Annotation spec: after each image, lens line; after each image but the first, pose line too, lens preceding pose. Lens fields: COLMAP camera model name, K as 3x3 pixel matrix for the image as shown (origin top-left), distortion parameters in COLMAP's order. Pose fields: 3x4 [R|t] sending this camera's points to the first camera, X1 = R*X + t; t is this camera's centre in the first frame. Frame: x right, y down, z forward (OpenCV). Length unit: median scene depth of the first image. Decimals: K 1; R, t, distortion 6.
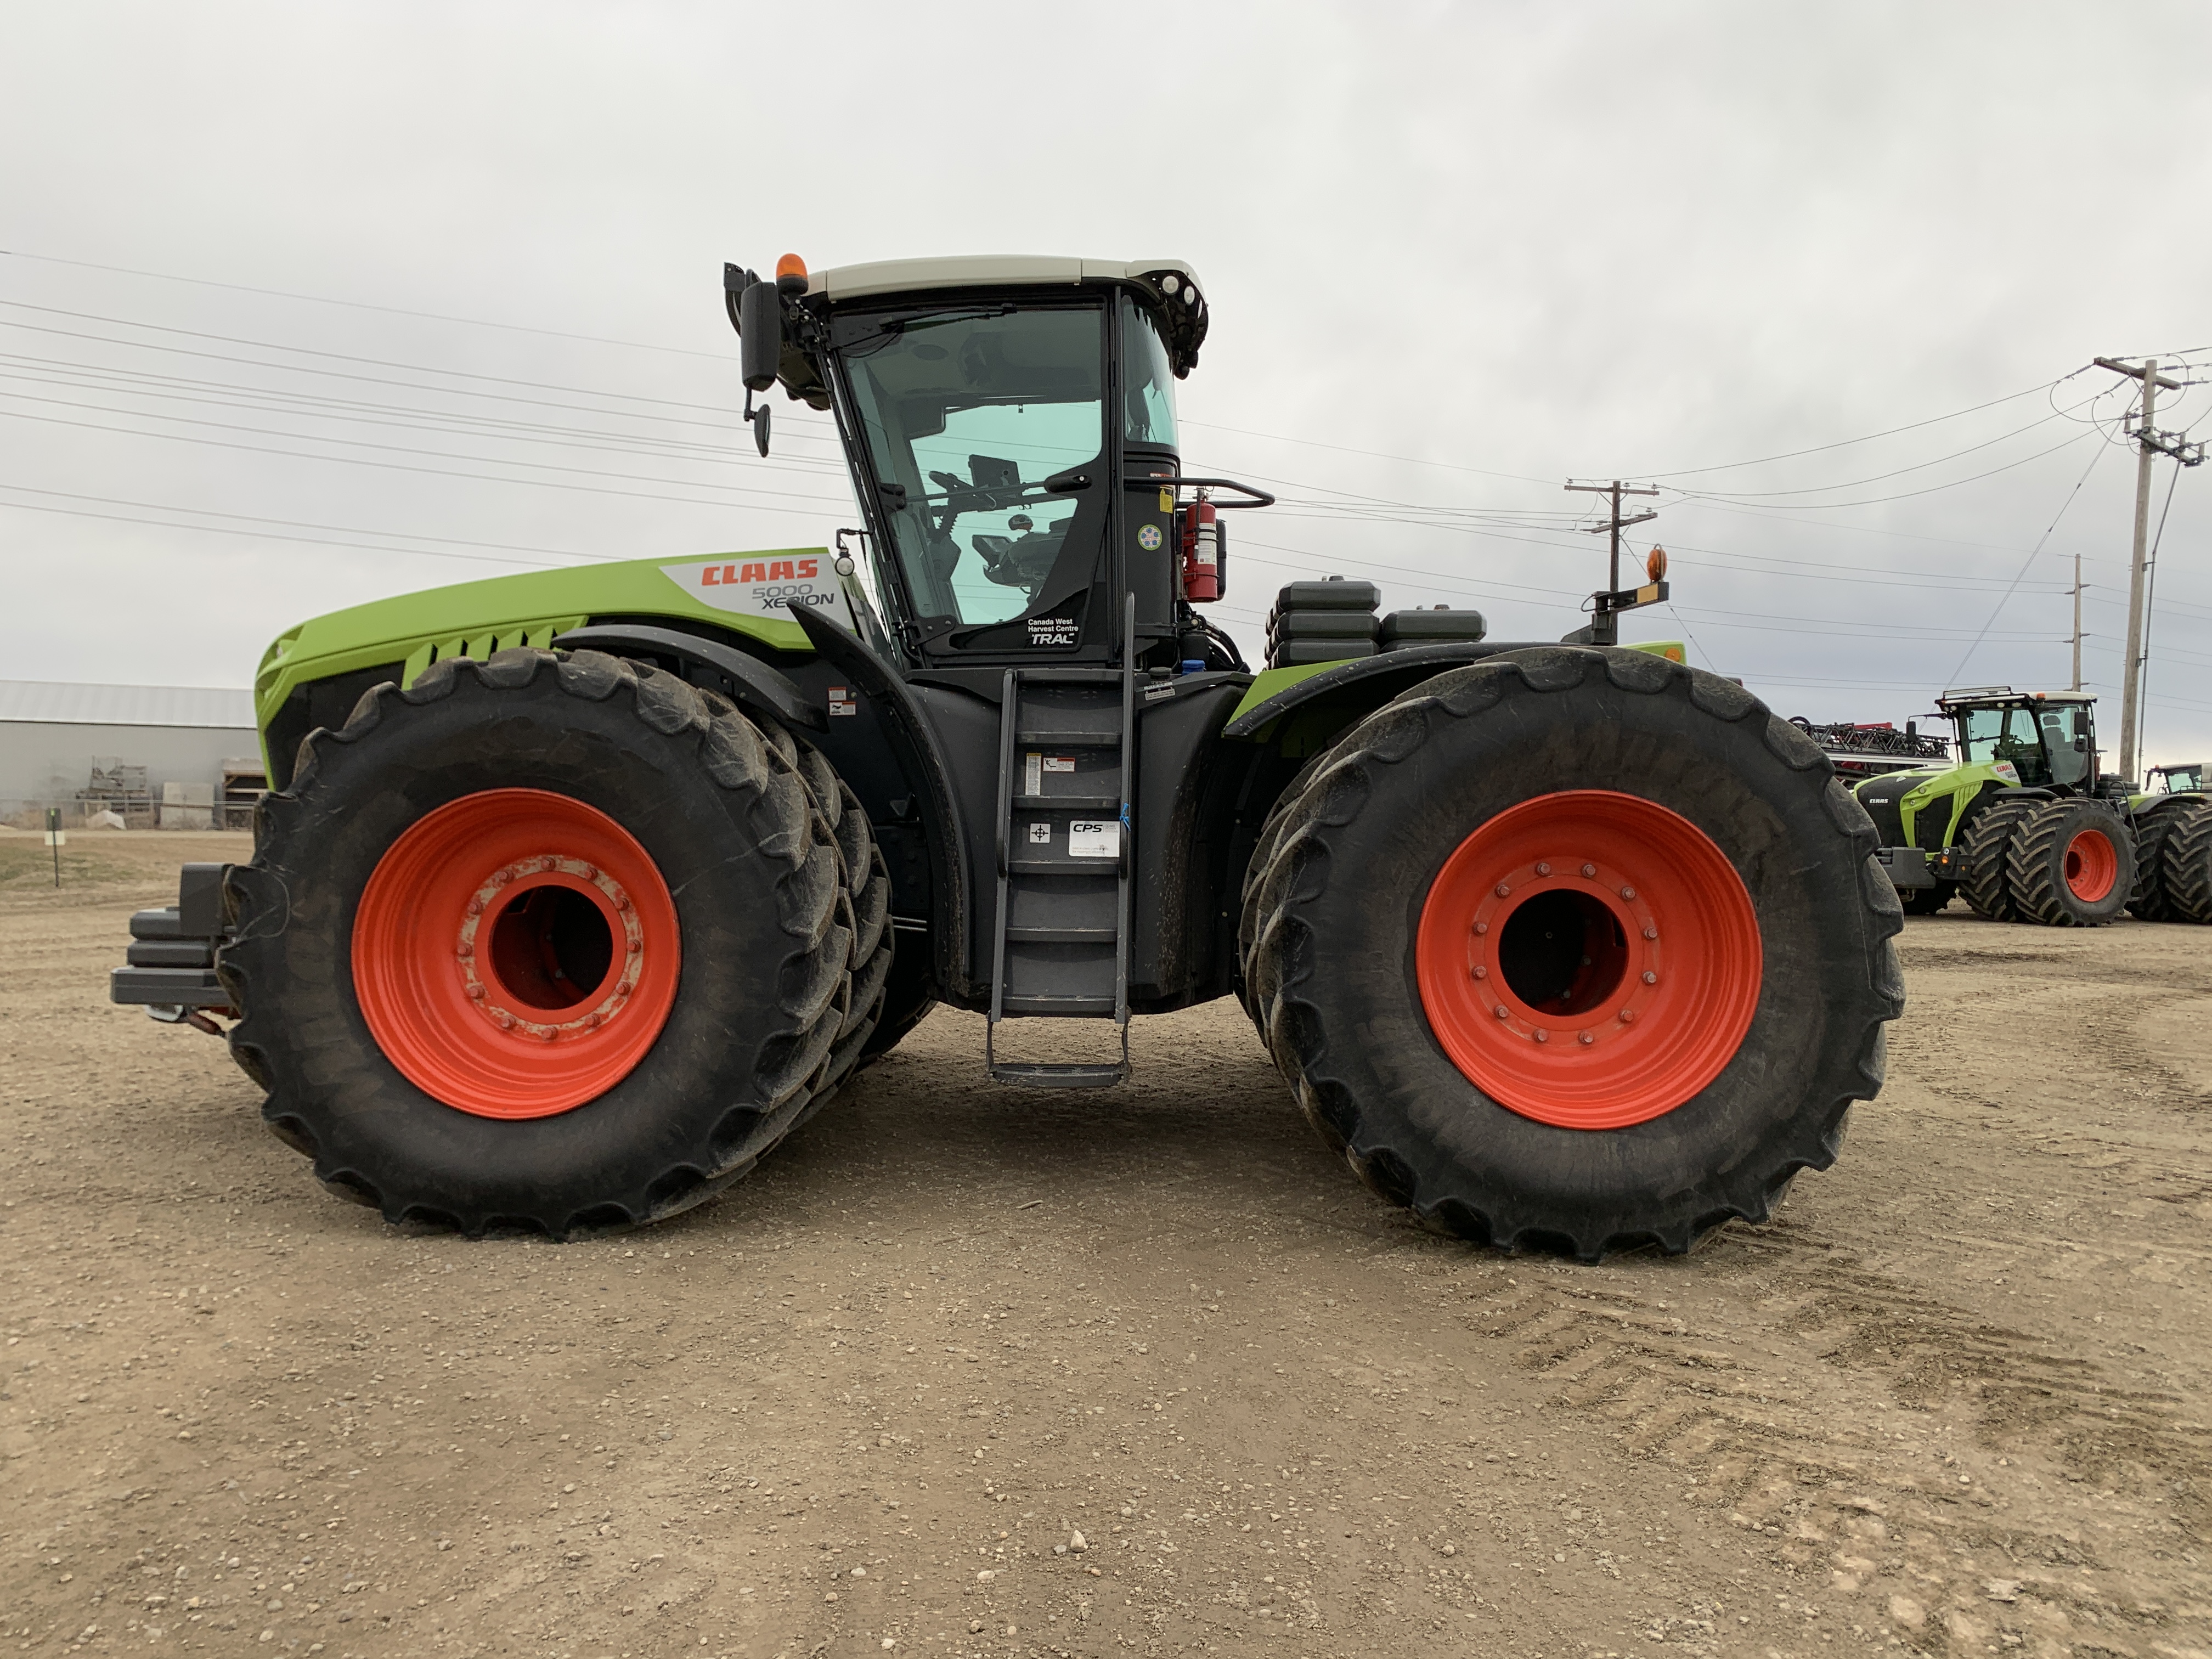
lens RADIAL K [[1691.2, 0, 1106.9], [0, 1691.2, 826.9], [0, 0, 1]] dist [0.052460, -0.014148]
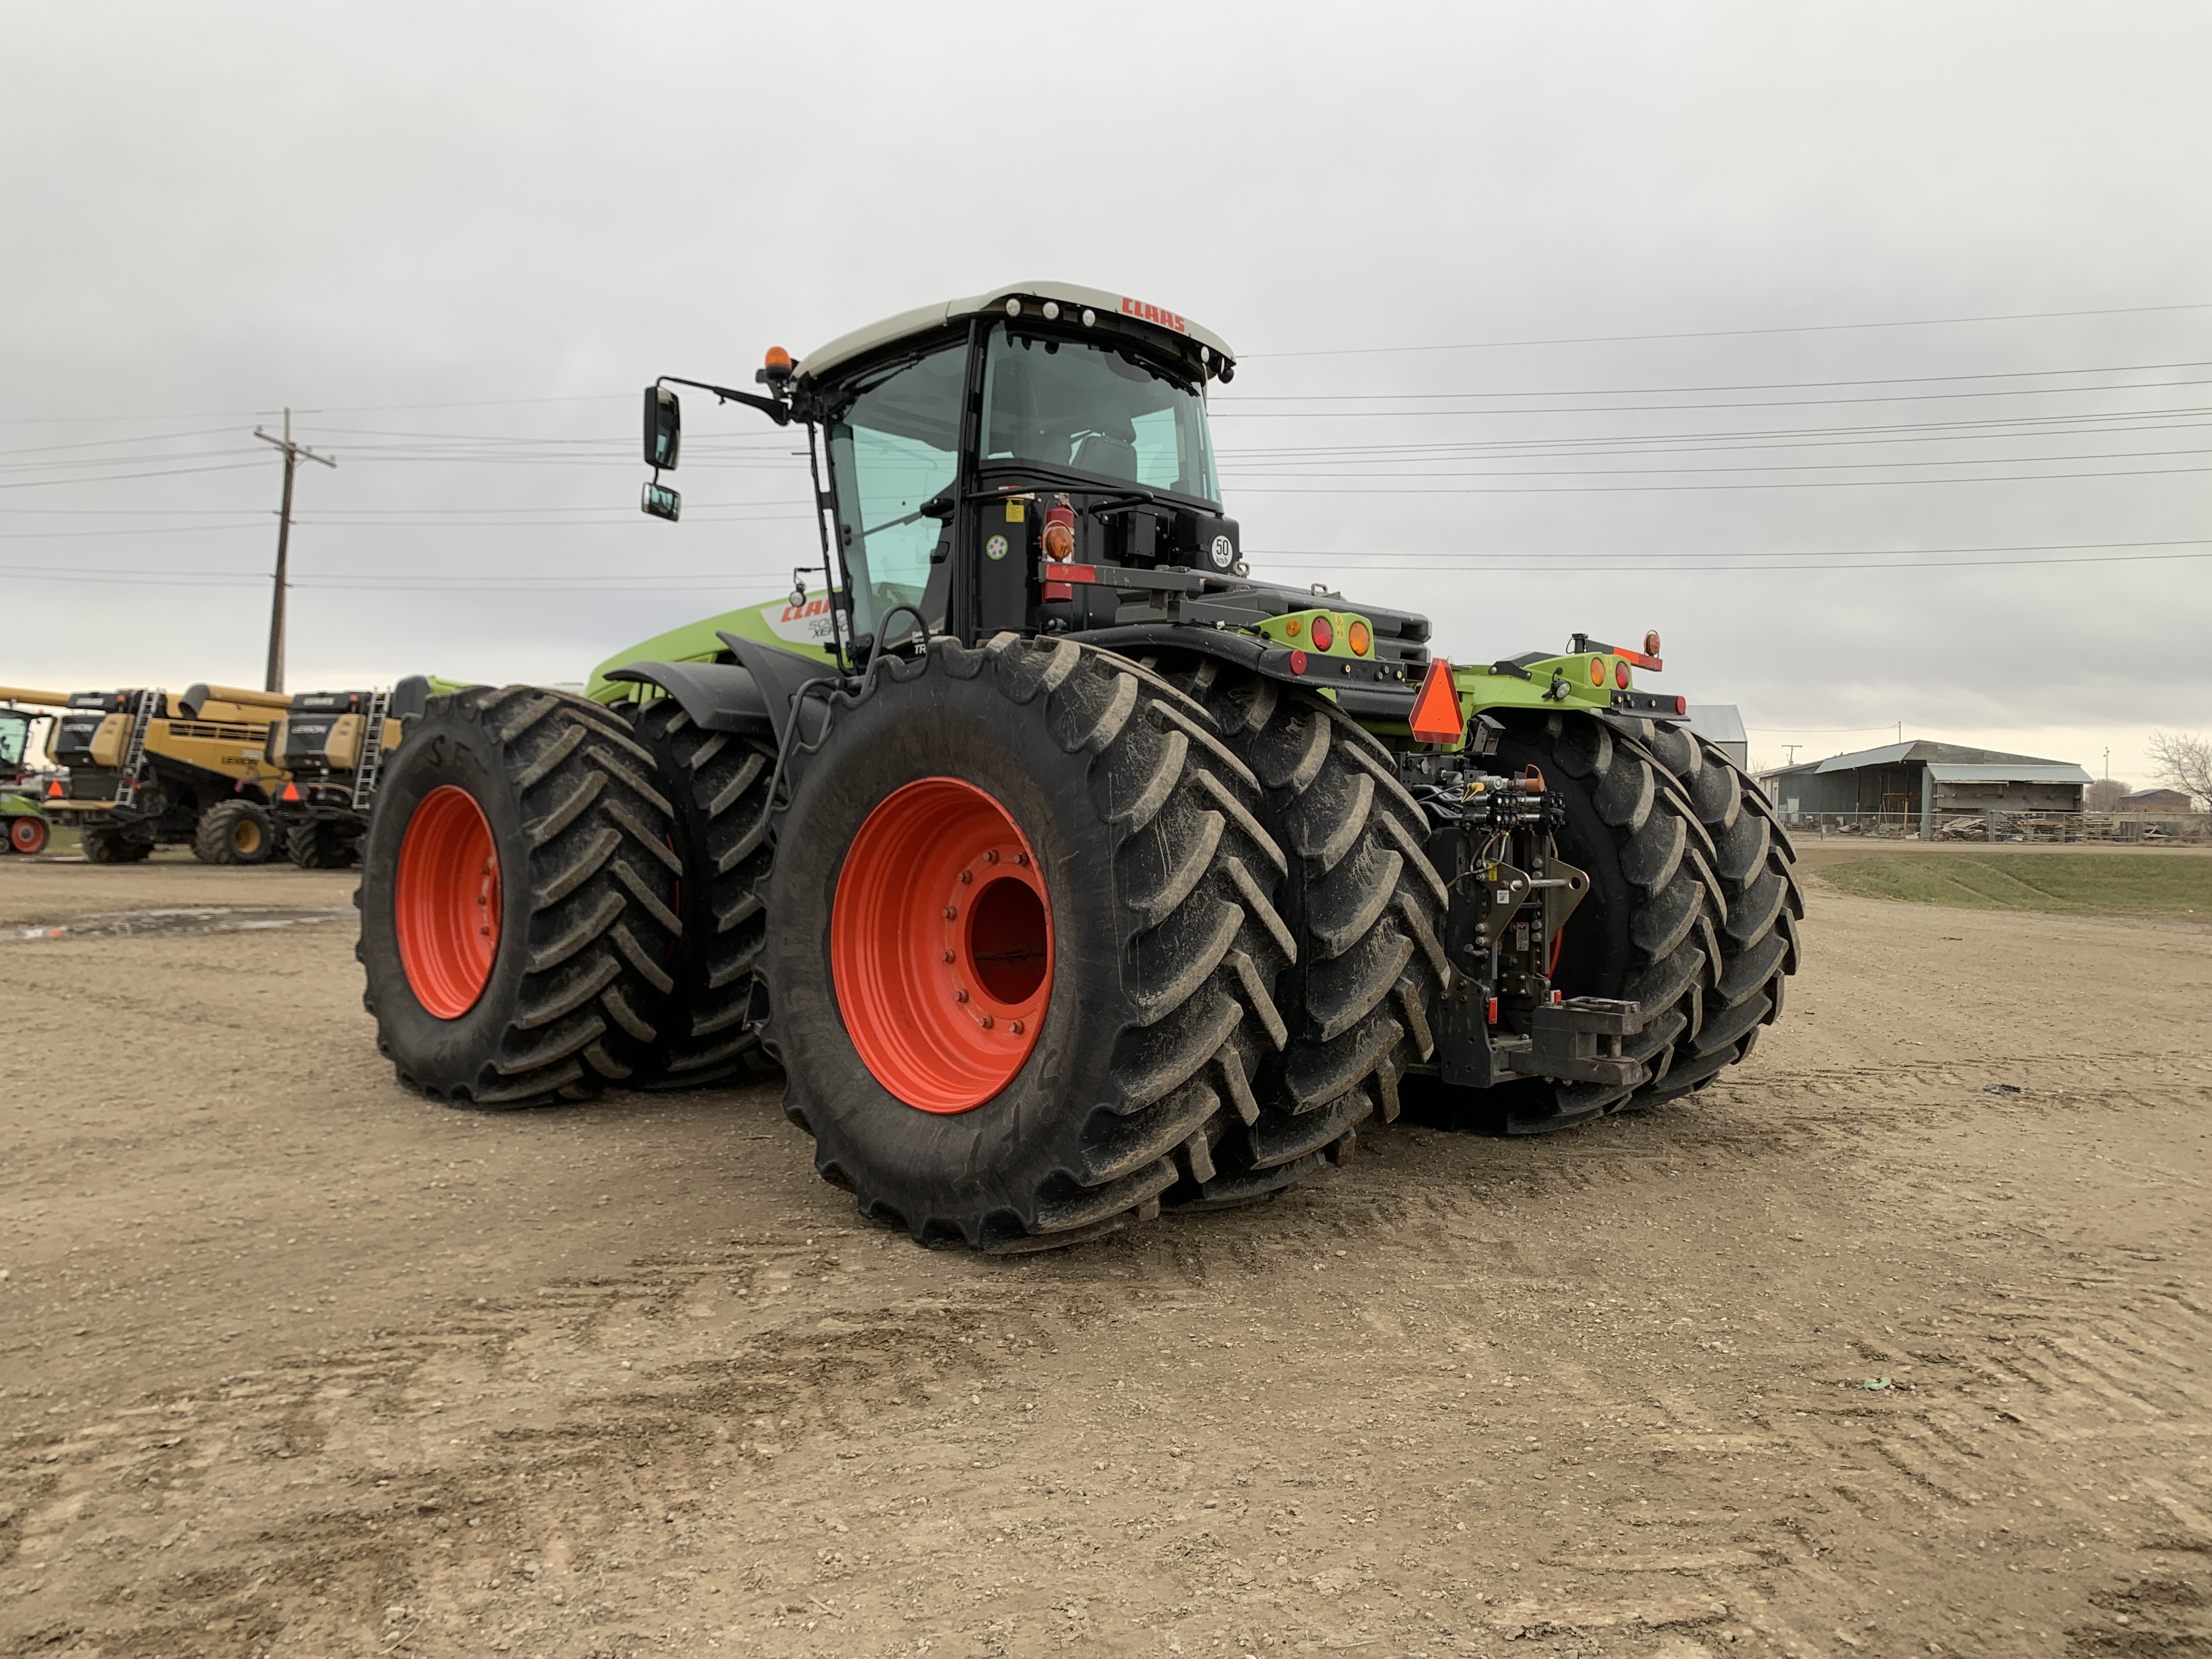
lens RADIAL K [[1691.2, 0, 1097.2], [0, 1691.2, 835.2], [0, 0, 1]] dist [0.052460, -0.014148]
pose [[0.742752, 0.009877, -0.669494, 0.803507], [-0.007937, 0.999951, 0.005947, 0.004836], [0.669519, 0.000897, 0.742794, 0.247958]]
